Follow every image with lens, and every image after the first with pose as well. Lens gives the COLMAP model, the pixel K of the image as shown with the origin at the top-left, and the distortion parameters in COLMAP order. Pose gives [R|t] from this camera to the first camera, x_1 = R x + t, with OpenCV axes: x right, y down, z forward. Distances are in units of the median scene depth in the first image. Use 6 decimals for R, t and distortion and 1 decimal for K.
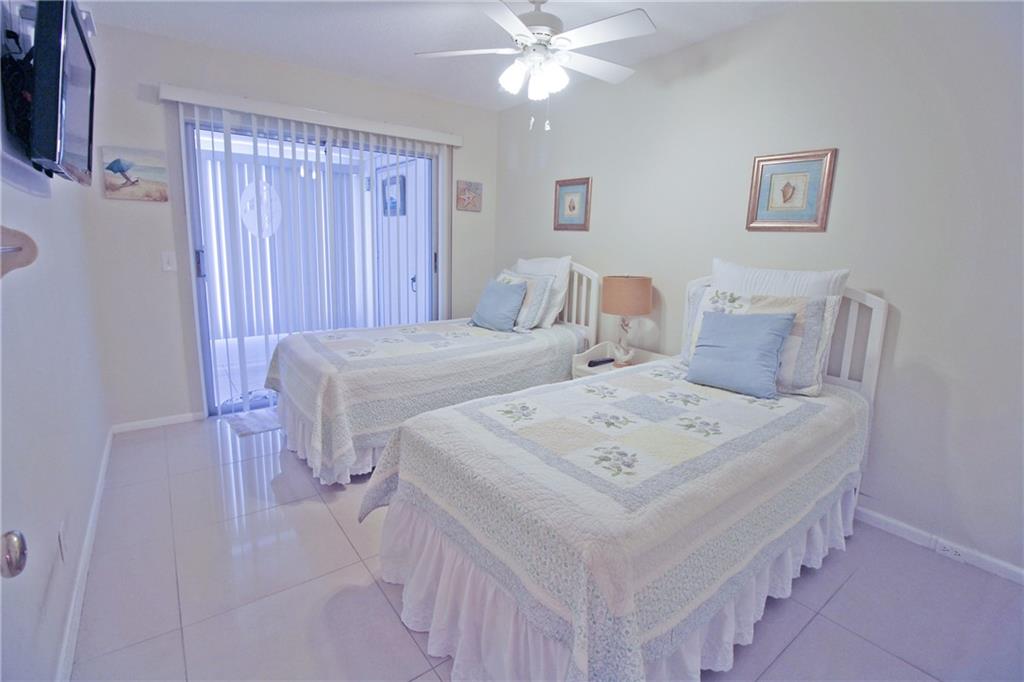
lens RADIAL K [[473.9, 0, 512.8], [0, 473.9, 317.9], [0, 0, 1]] dist [-0.000536, -0.012316]
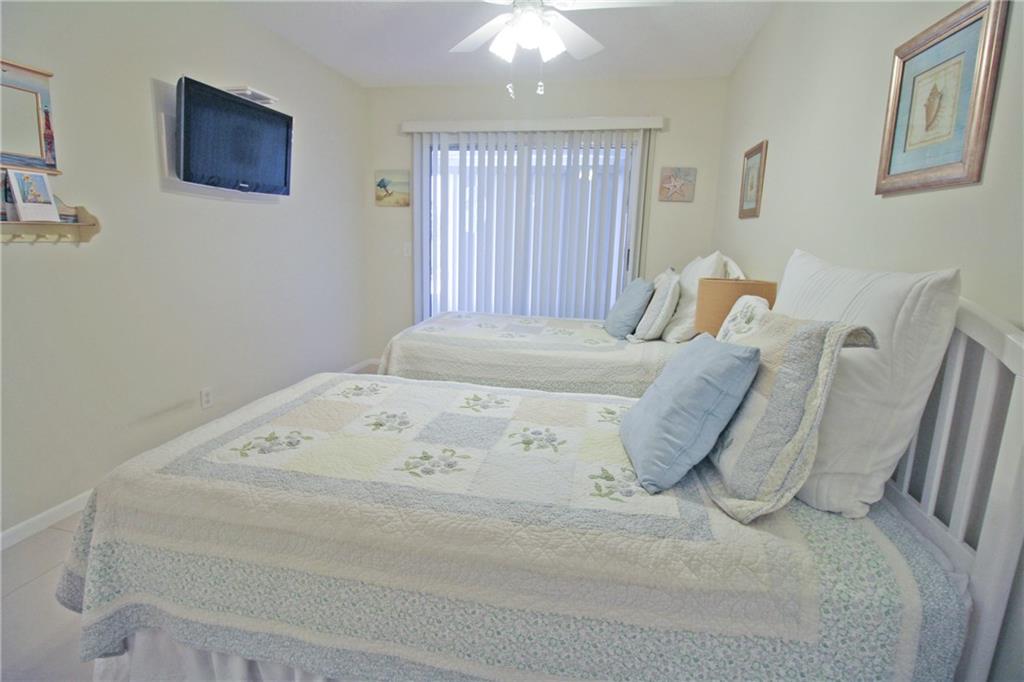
lens RADIAL K [[473.9, 0, 512.8], [0, 473.9, 317.9], [0, 0, 1]] dist [-0.000536, -0.012316]
pose [[0.661886, 0.117201, -0.740386, 0.794006], [-0.129803, 0.990701, 0.040784, -0.029195], [0.738281, 0.069110, 0.670943, 0.471163]]
